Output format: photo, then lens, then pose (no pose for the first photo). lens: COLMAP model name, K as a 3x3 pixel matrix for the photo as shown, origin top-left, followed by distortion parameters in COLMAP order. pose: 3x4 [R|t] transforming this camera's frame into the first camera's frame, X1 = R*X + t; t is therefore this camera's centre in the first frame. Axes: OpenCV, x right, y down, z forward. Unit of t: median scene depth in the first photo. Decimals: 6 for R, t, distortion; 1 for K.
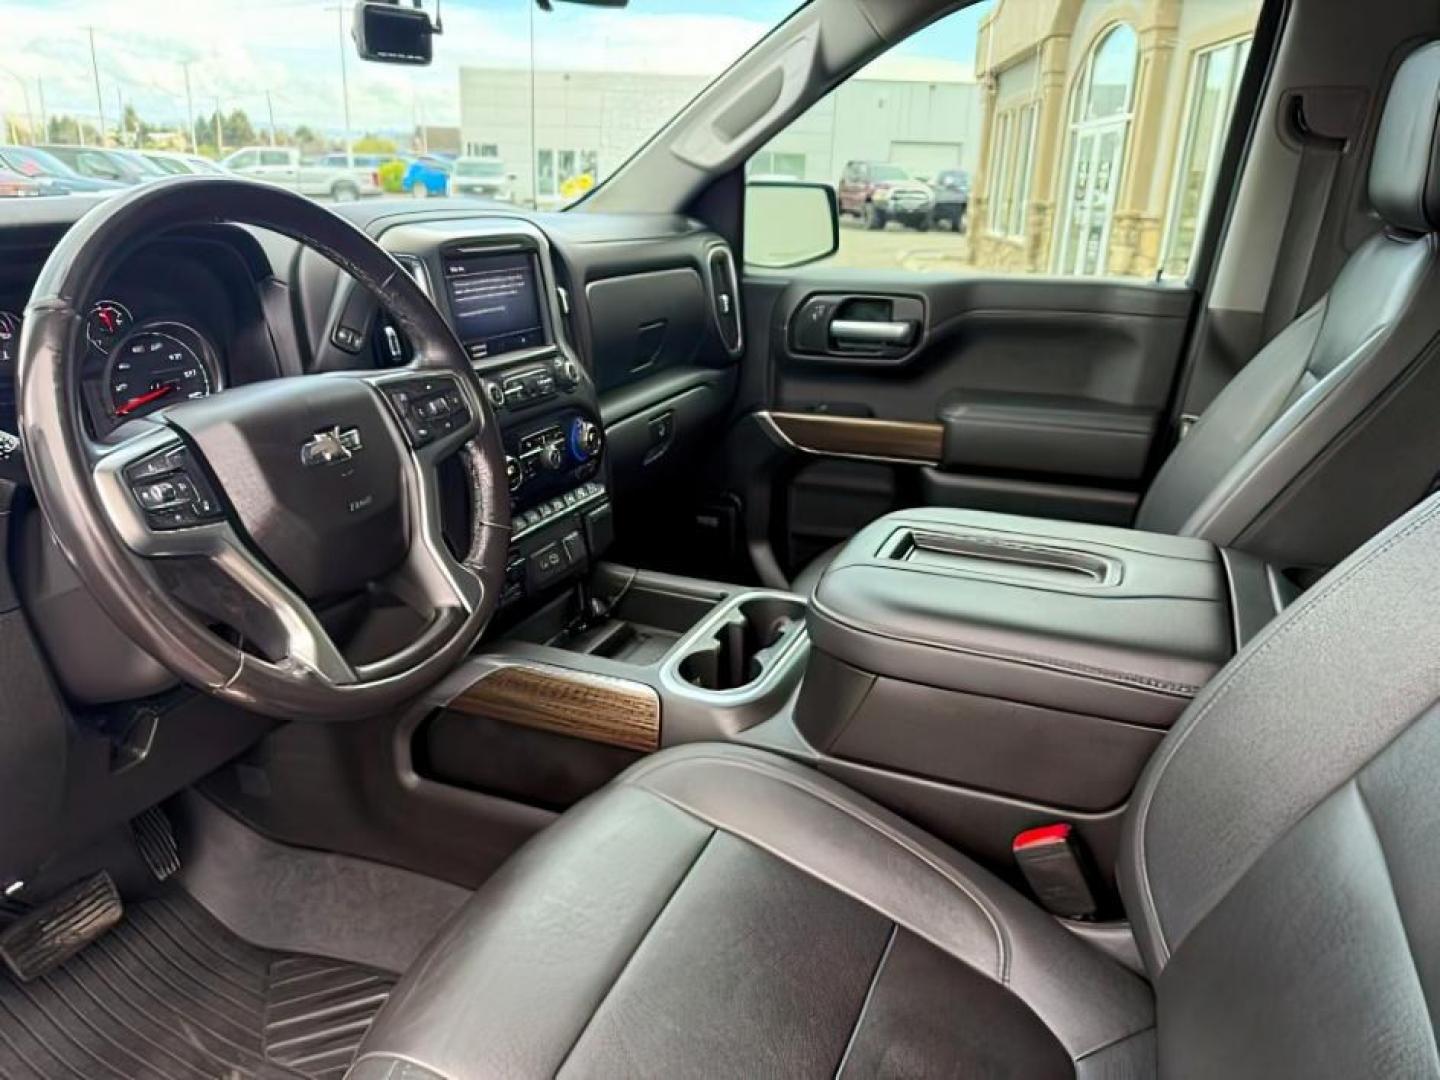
lens RADIAL K [[1012.4, 0, 728.5], [0, 1012.4, 544.1], [0, 0, 1]] dist [0.037228, -0.073086]
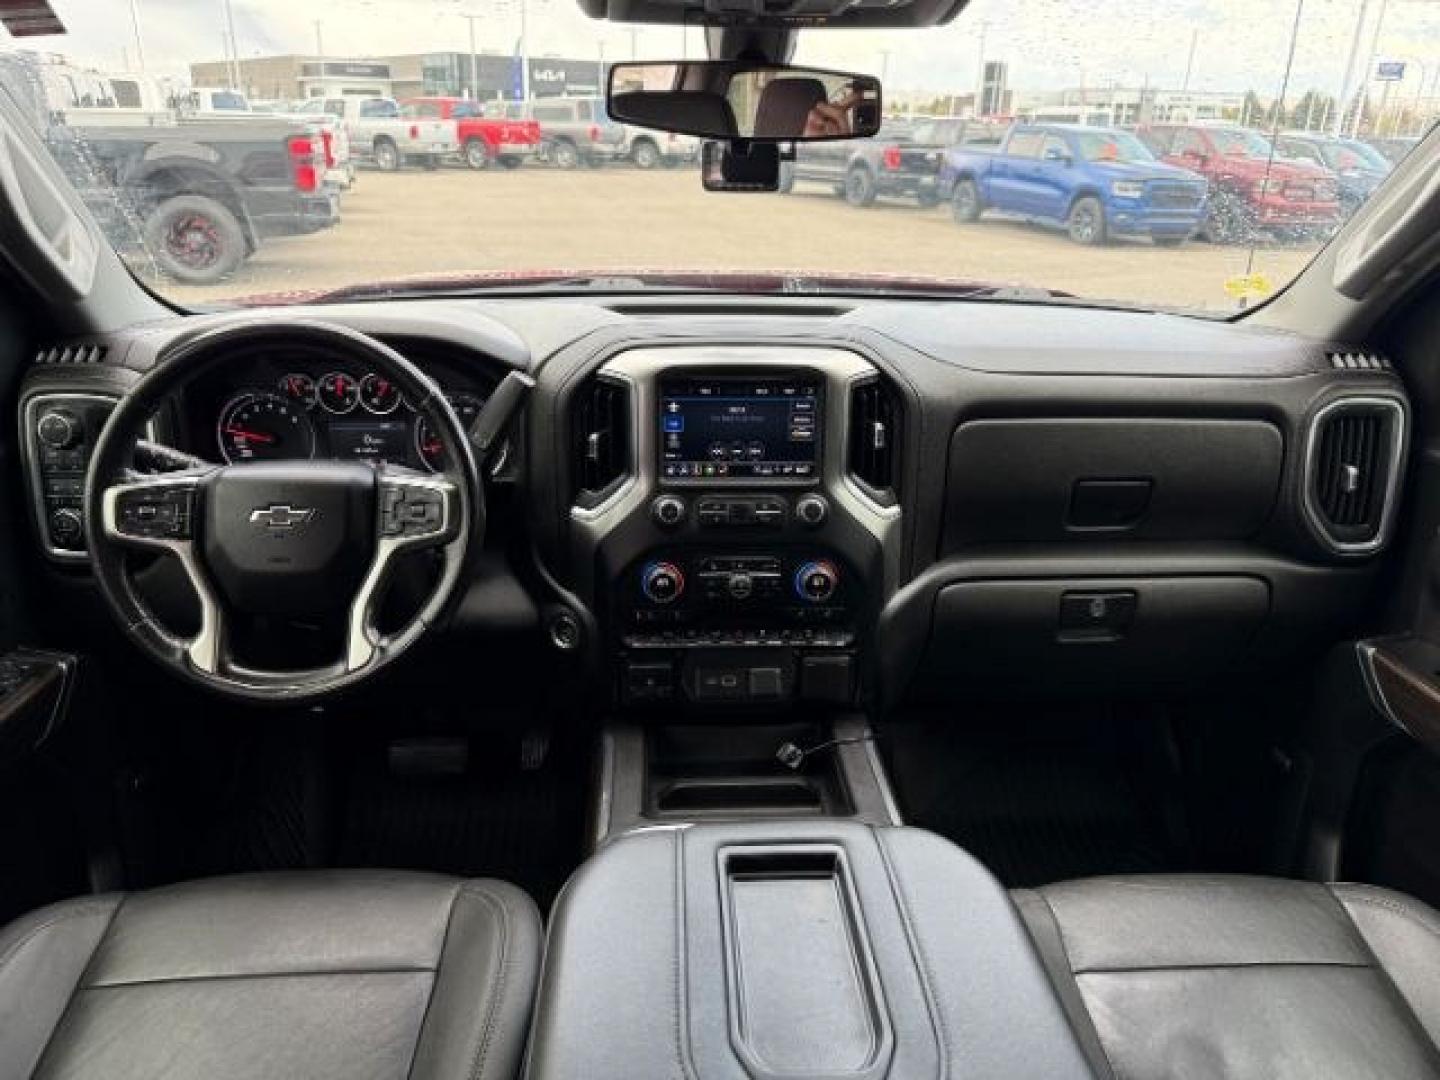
lens RADIAL K [[1047.1, 0, 720.0], [0, 1047.1, 540.0], [0, 0, 1]] dist [0.038134, -0.055233]
pose [[0.439263, 0.303805, -0.845429, 0.680249], [-0.310233, 0.934486, 0.174618, -0.307188], [0.843092, 0.185576, 0.504736, 0.477841]]
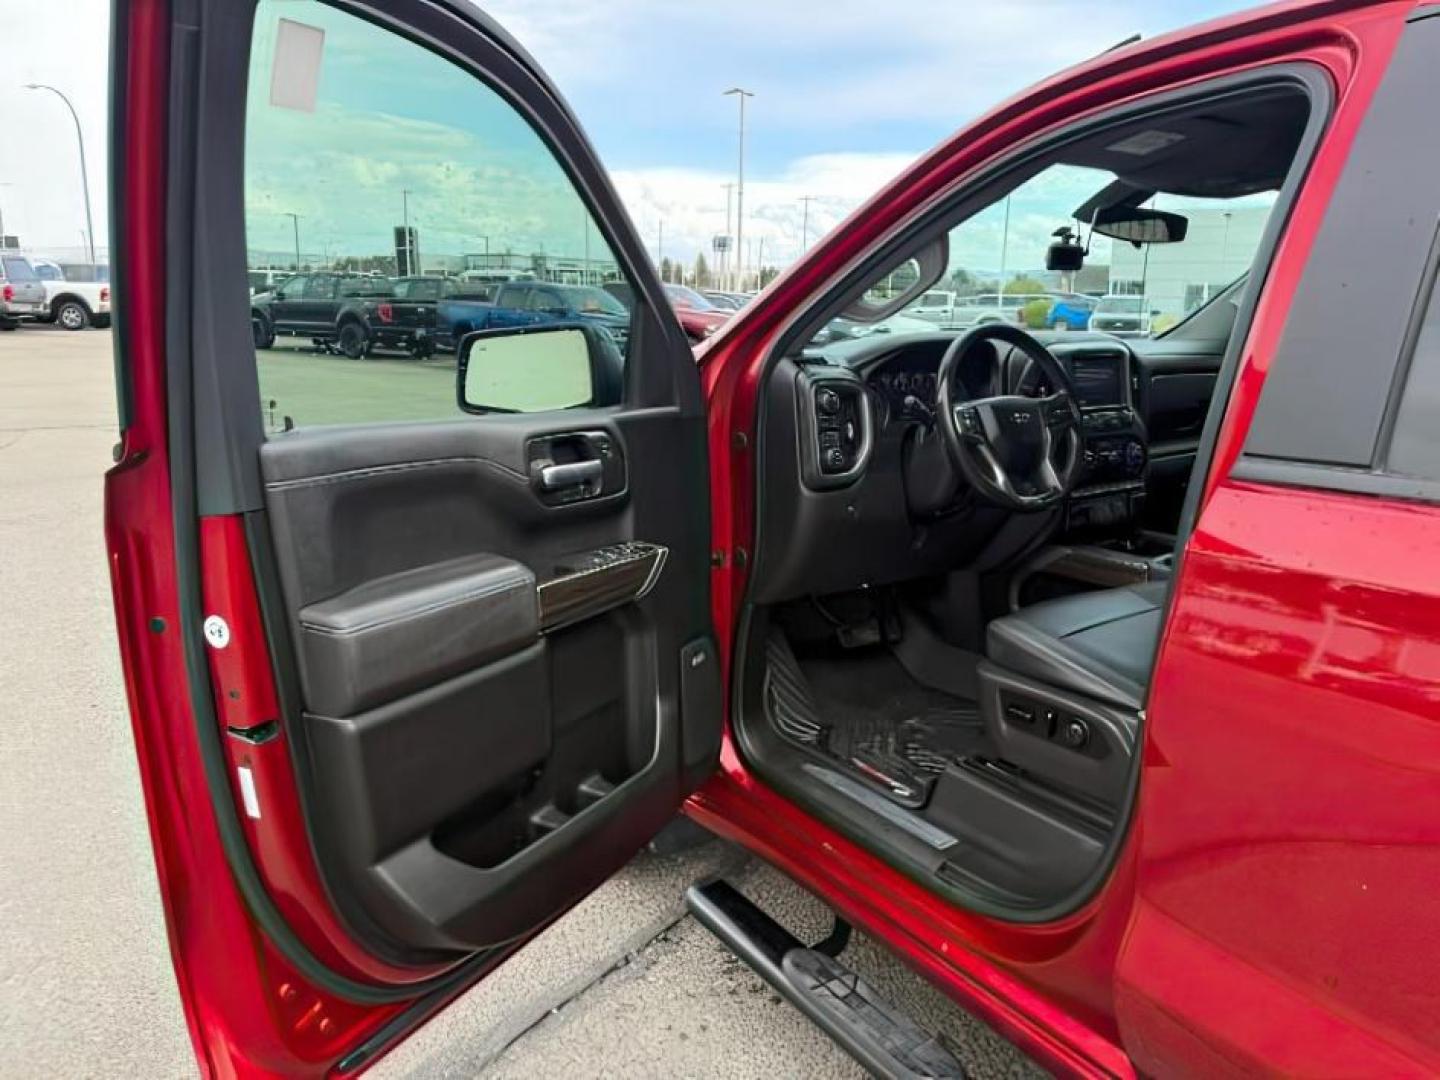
lens RADIAL K [[1005.2, 0, 723.7], [0, 1005.2, 536.4], [0, 0, 1]] dist [0.034781, -0.035630]
pose [[0.827918, 0.106187, -0.550705, 0.307069], [-0.176342, 0.981400, -0.075876, 0.361614], [0.532404, 0.159932, 0.831244, -1.045172]]
